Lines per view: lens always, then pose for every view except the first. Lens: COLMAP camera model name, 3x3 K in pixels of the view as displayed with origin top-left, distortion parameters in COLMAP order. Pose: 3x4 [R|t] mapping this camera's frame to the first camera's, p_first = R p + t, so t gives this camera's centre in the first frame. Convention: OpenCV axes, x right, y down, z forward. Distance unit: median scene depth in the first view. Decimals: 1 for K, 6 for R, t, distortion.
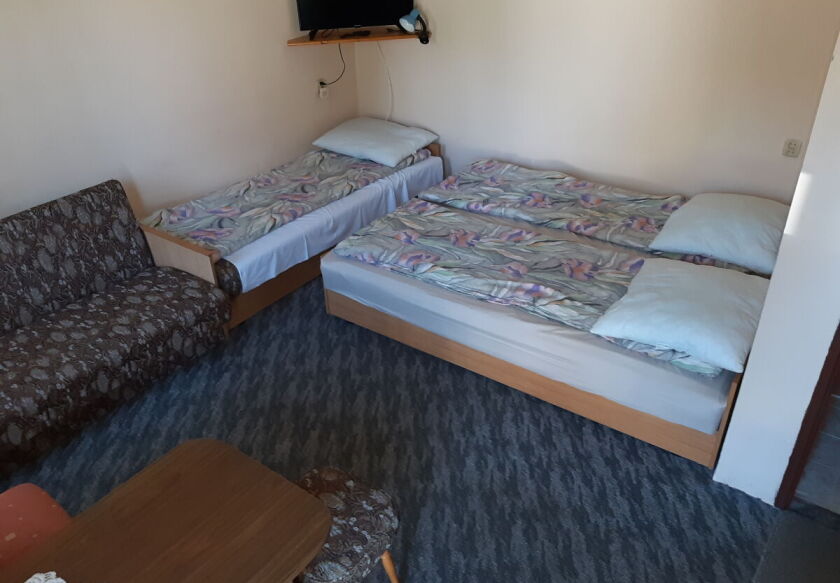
lens RADIAL K [[652.9, 0, 420.0], [0, 652.9, 291.5], [0, 0, 1]] dist [0.091692, -0.167861]
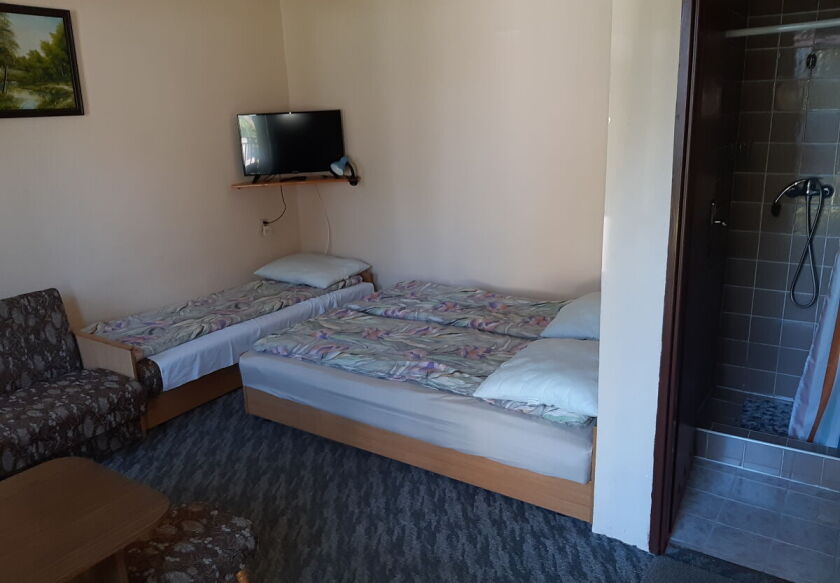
lens RADIAL K [[652.9, 0, 420.0], [0, 652.9, 291.5], [0, 0, 1]] dist [0.091692, -0.167861]
pose [[0.999615, -0.017874, 0.021206, 0.130787], [0.023026, 0.961059, -0.275381, 0.163393], [-0.015459, 0.275763, 0.961101, -0.064129]]
